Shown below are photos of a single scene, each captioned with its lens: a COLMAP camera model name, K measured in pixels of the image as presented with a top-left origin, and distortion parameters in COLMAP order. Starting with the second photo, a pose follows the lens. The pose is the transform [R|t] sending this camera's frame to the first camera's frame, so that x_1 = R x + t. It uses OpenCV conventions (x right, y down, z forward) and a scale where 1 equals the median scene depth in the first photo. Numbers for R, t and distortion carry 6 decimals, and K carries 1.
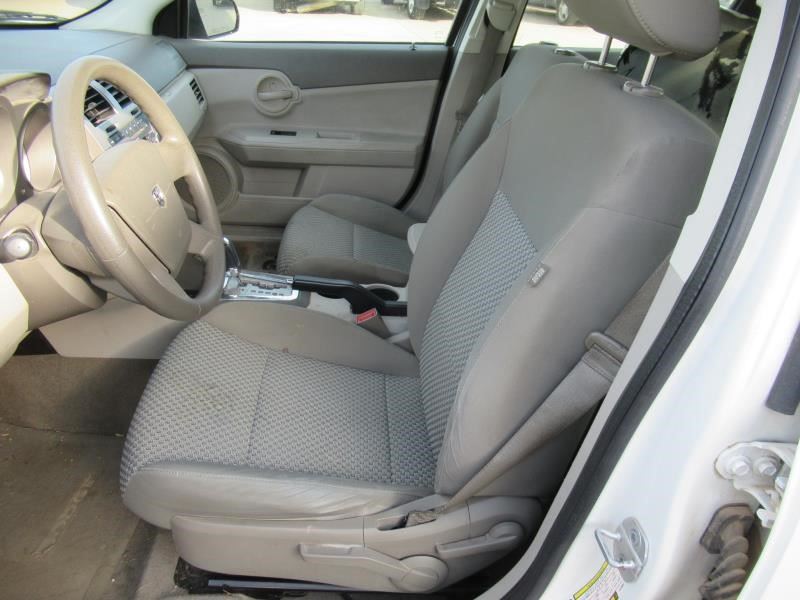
lens RADIAL K [[599.6, 0, 409.6], [0, 599.6, 299.2], [0, 0, 1]] dist [-0.012362, -0.000553]
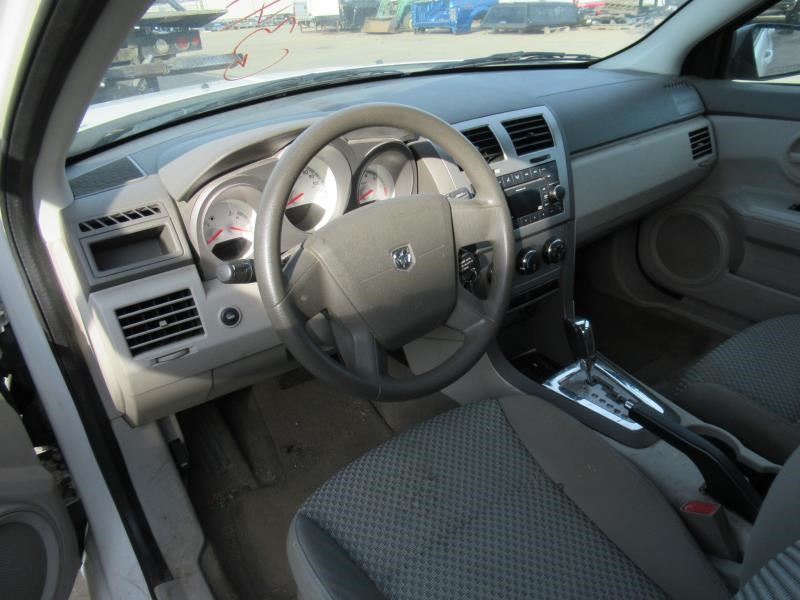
lens RADIAL K [[582.7, 0, 400.0], [0, 582.7, 300.0], [0, 0, 1]] dist [-0.002706, -0.001178]
pose [[0.511948, 0.312008, -0.800350, 0.149717], [-0.345444, 0.927826, 0.140738, -0.121445], [0.786497, 0.204426, 0.582780, 0.261452]]
